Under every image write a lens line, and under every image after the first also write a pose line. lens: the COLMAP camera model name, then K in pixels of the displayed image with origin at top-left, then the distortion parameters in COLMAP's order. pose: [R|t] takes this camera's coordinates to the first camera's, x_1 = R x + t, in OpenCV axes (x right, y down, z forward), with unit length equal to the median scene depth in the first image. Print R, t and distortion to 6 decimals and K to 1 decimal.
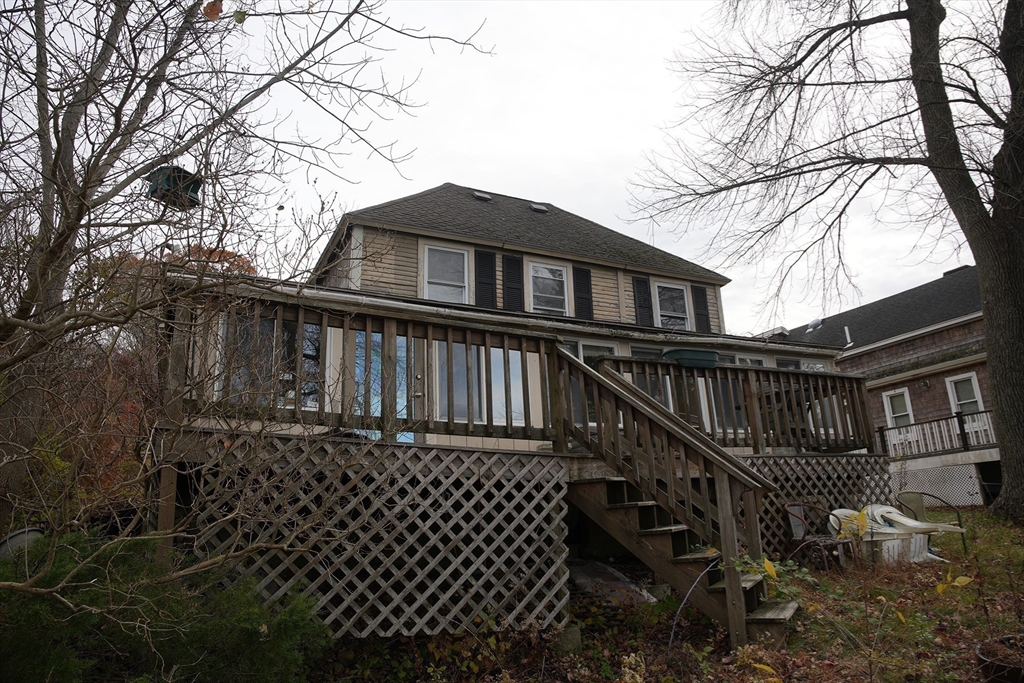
lens RADIAL K [[712.0, 0, 512.0], [0, 712.0, 341.5], [0, 0, 1]] dist [-0.100879, -0.000275]
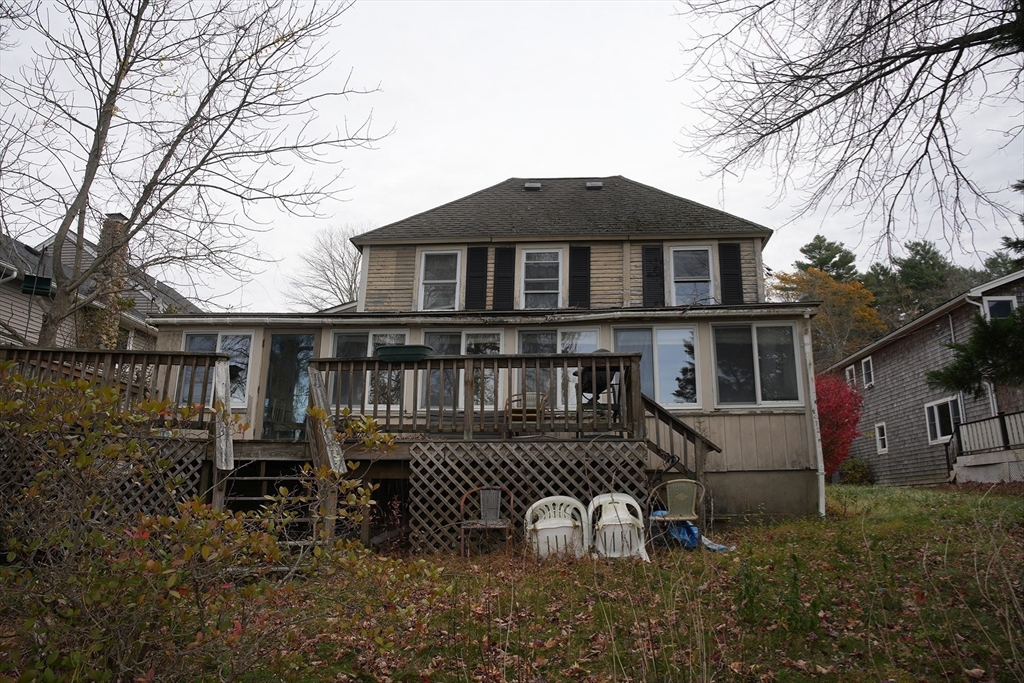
lens RADIAL K [[712.0, 0, 512.0], [0, 712.0, 341.5], [0, 0, 1]] dist [-0.100879, -0.000275]
pose [[0.836139, -0.072475, -0.543708, 0.589762], [0.100523, 0.994691, 0.021999, -0.000864], [0.539227, -0.073049, 0.838986, 0.092611]]
